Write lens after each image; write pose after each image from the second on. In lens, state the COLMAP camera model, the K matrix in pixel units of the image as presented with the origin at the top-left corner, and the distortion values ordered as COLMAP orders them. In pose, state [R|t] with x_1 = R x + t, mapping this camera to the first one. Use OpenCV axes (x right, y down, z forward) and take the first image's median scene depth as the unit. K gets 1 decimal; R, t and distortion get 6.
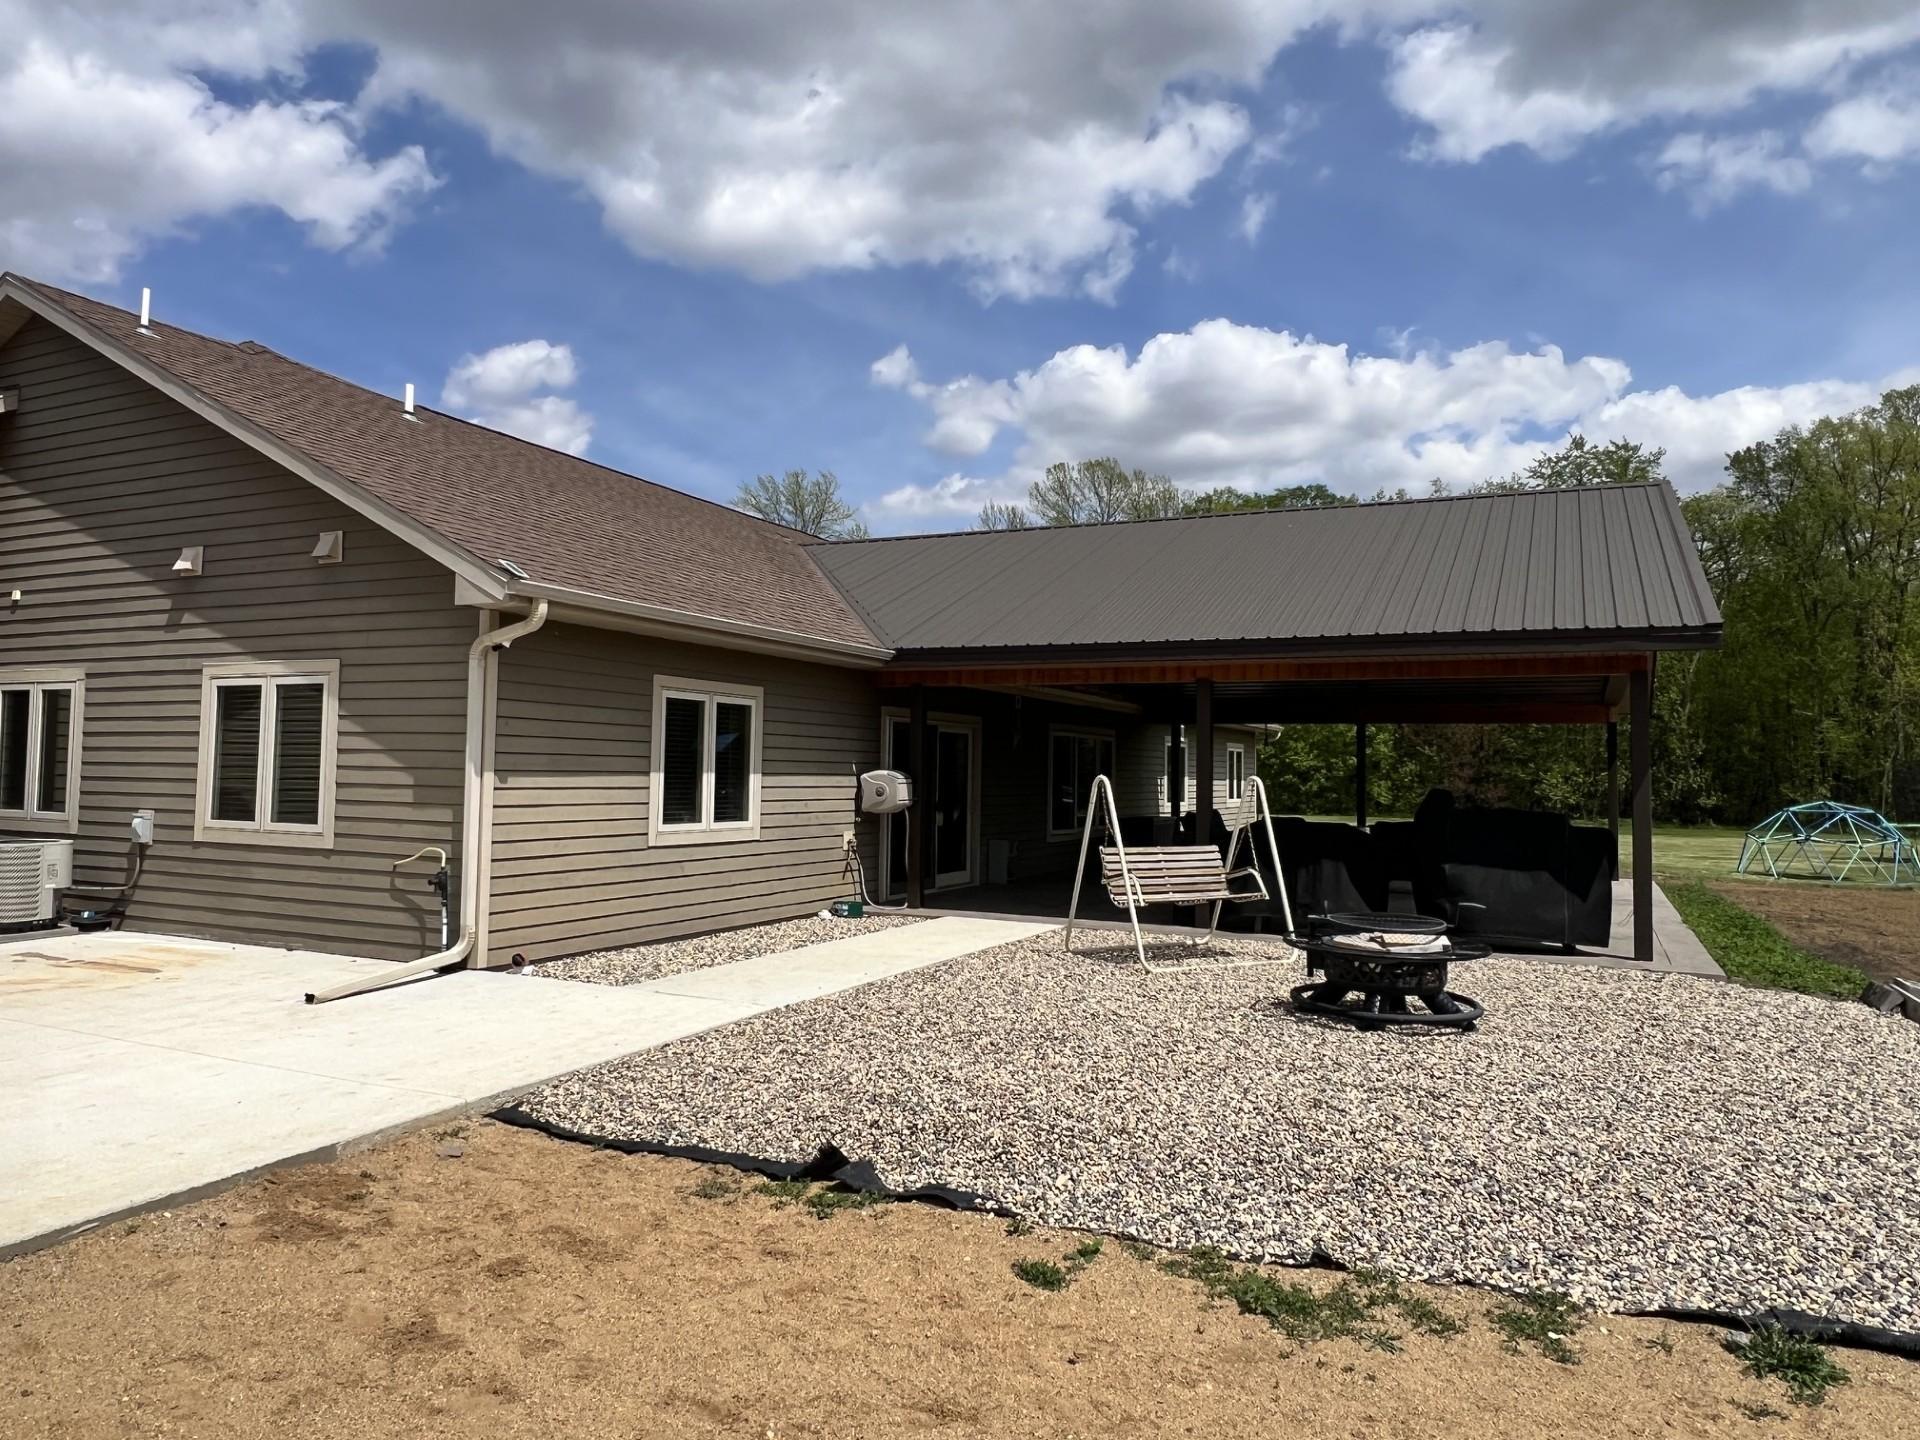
lens RADIAL K [[1270.9, 0, 960.0], [0, 1270.9, 720.0], [0, 0, 1]] dist [0.047144, -0.064141]
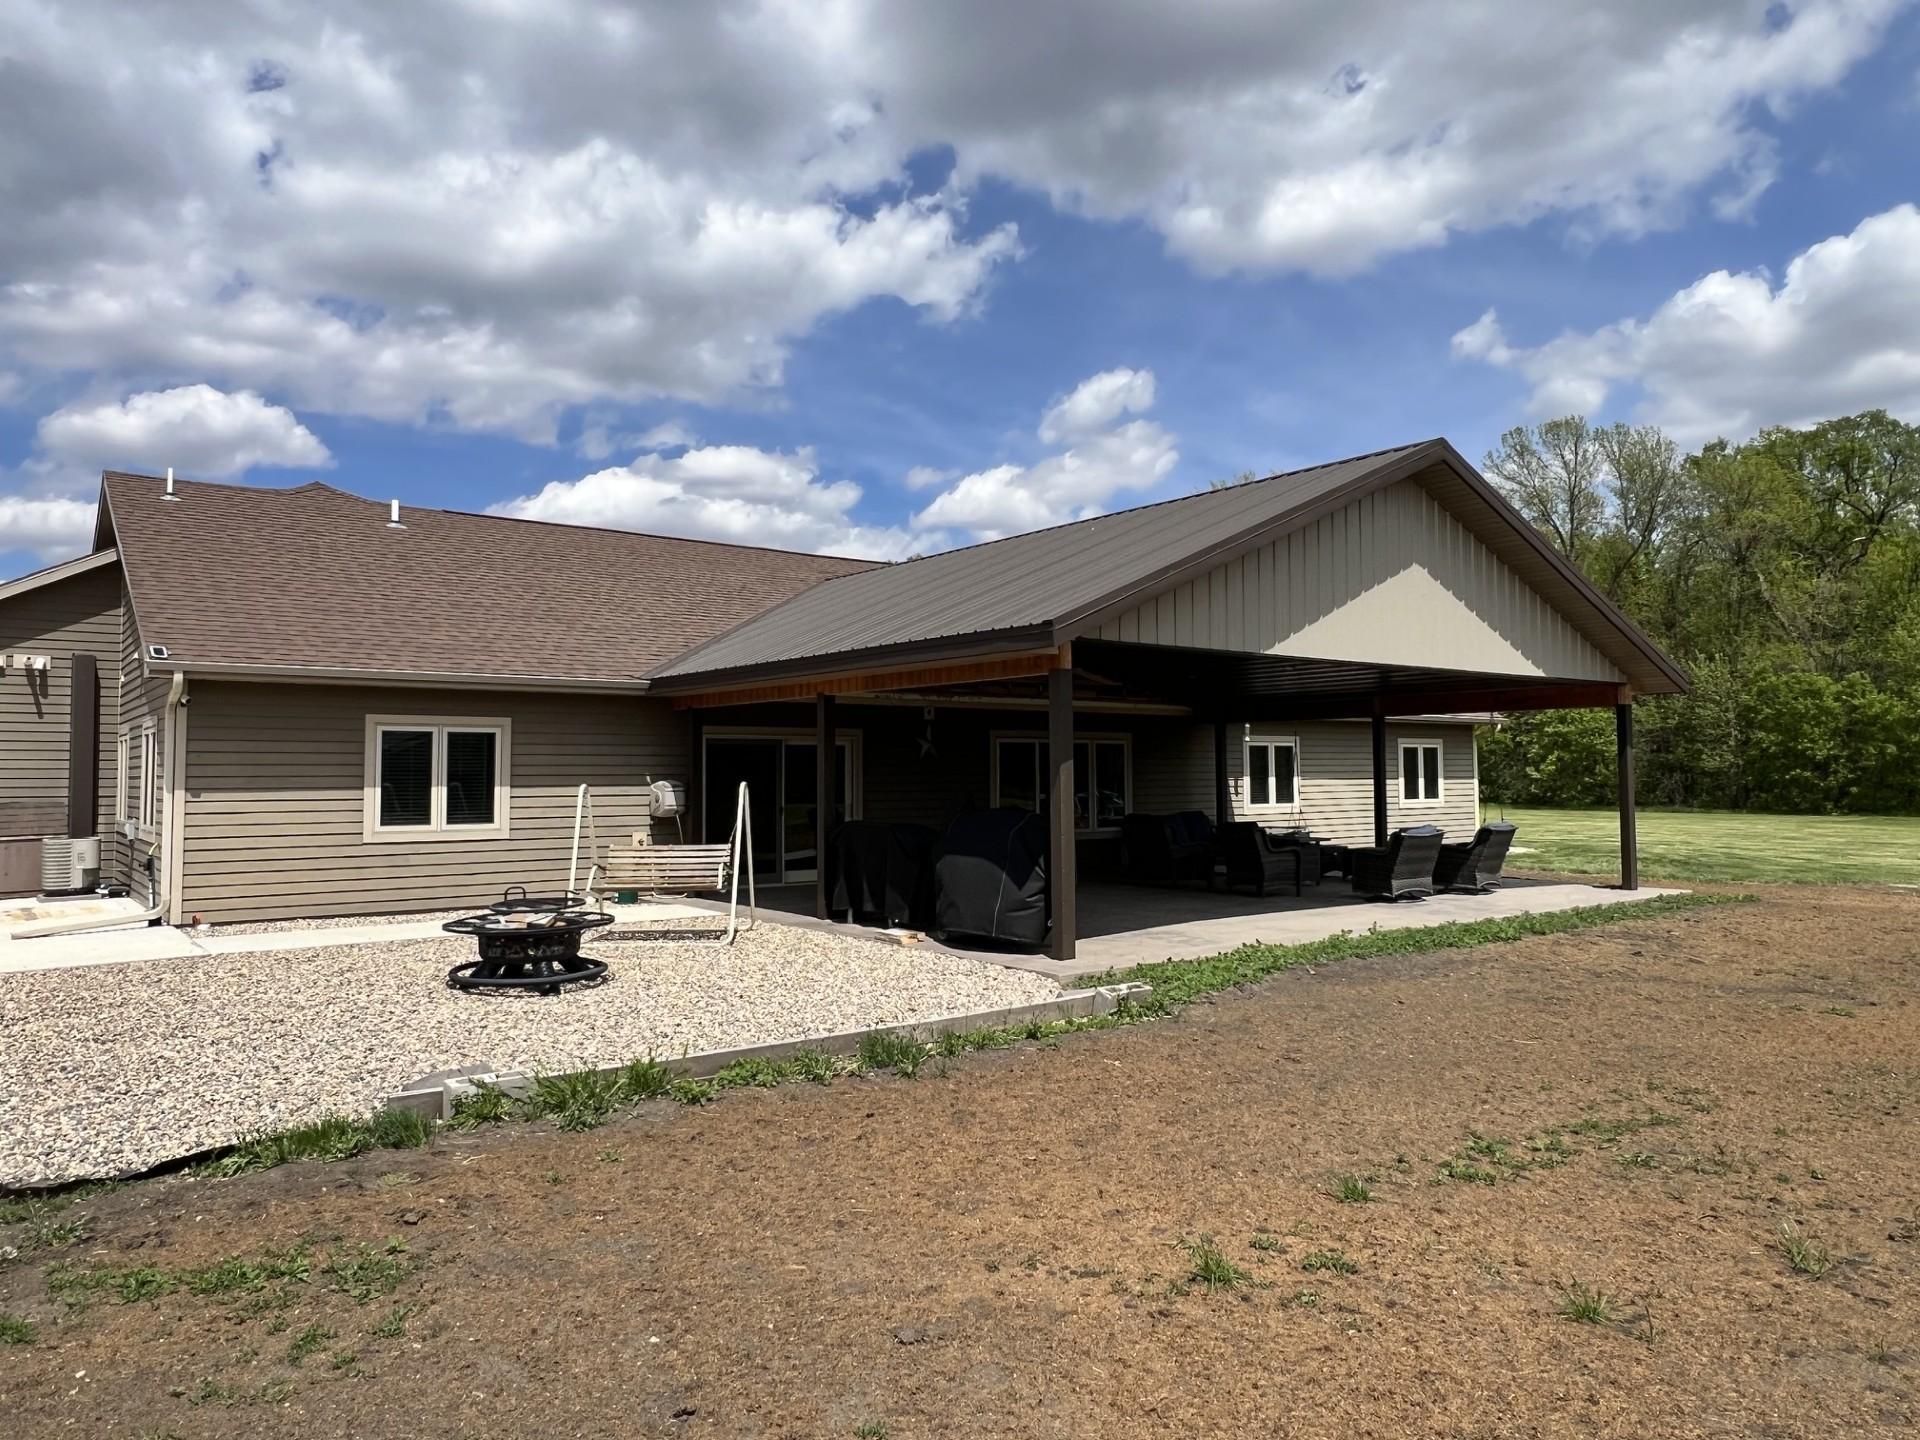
lens RADIAL K [[1271.2, 0, 960.4], [0, 1271.2, 661.6], [0, 0, 1]] dist [0.000980, -0.001350]
pose [[0.897059, -0.058616, -0.438006, 0.808117], [0.037604, 0.997694, -0.056502, 0.007103], [0.440308, 0.034215, 0.897195, 0.063017]]
